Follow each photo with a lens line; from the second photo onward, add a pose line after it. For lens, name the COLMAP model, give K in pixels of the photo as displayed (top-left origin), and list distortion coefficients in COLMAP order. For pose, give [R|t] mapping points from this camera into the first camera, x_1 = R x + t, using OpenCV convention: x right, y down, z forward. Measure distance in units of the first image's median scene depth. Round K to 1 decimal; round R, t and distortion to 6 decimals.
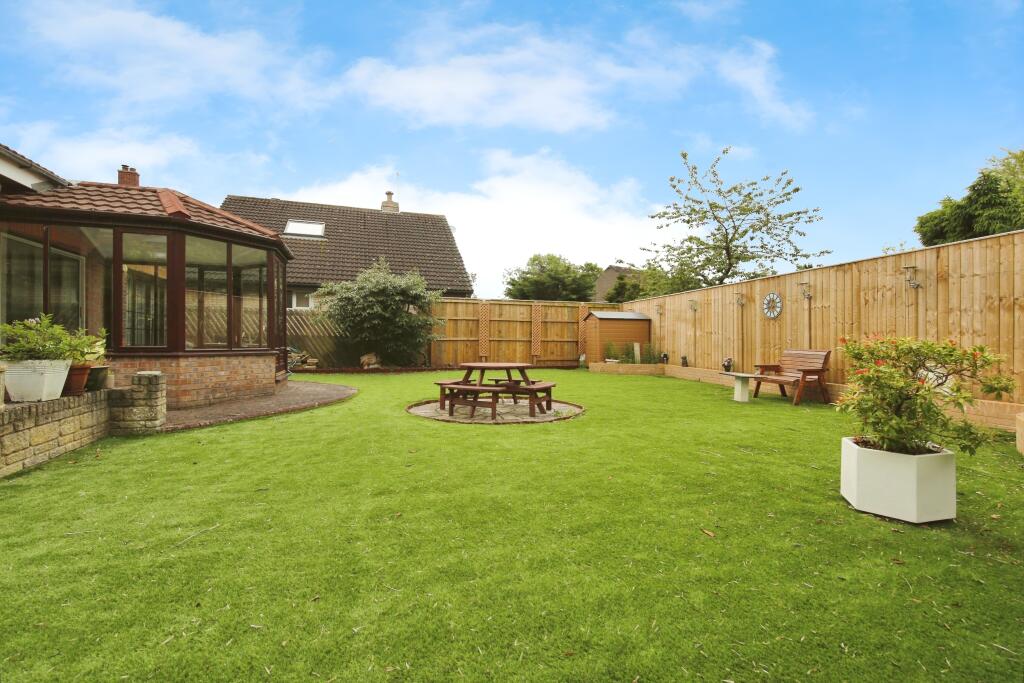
lens RADIAL K [[452.2, 0, 514.7], [0, 452.2, 337.5], [0, 0, 1]] dist [-0.000691, -0.000098]
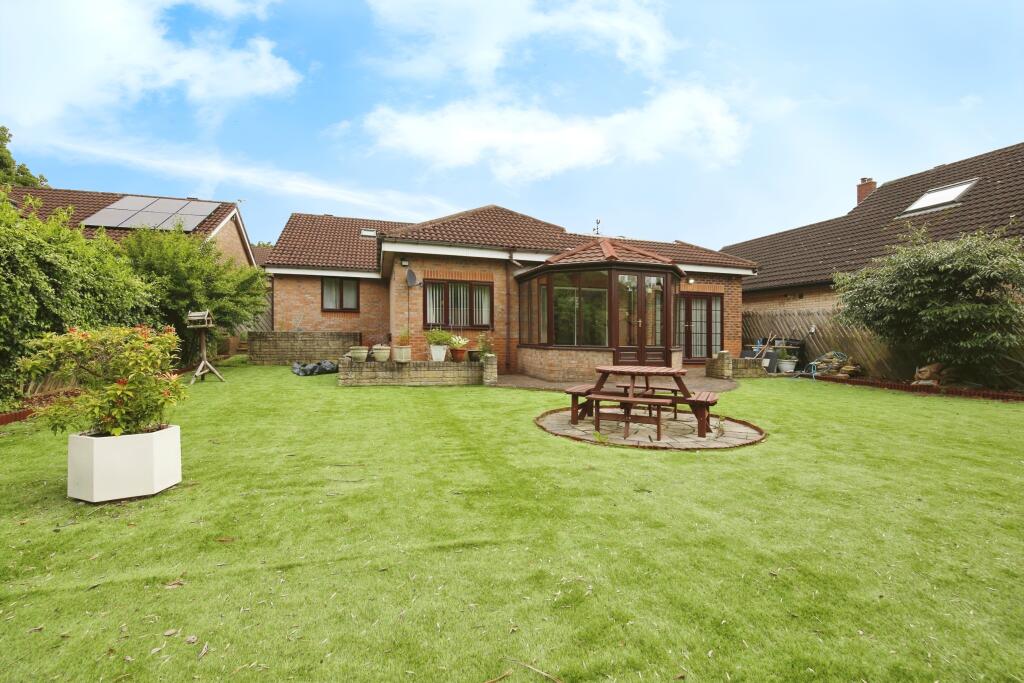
lens RADIAL K [[452.2, 0, 514.7], [0, 452.2, 338.1], [0, 0, 1]] dist [-0.000691, -0.000098]
pose [[-0.062354, -0.001354, -0.998053, 0.727812], [-0.007260, 0.999973, -0.000903, 0.001925], [0.998028, 0.007190, -0.062362, 0.747124]]
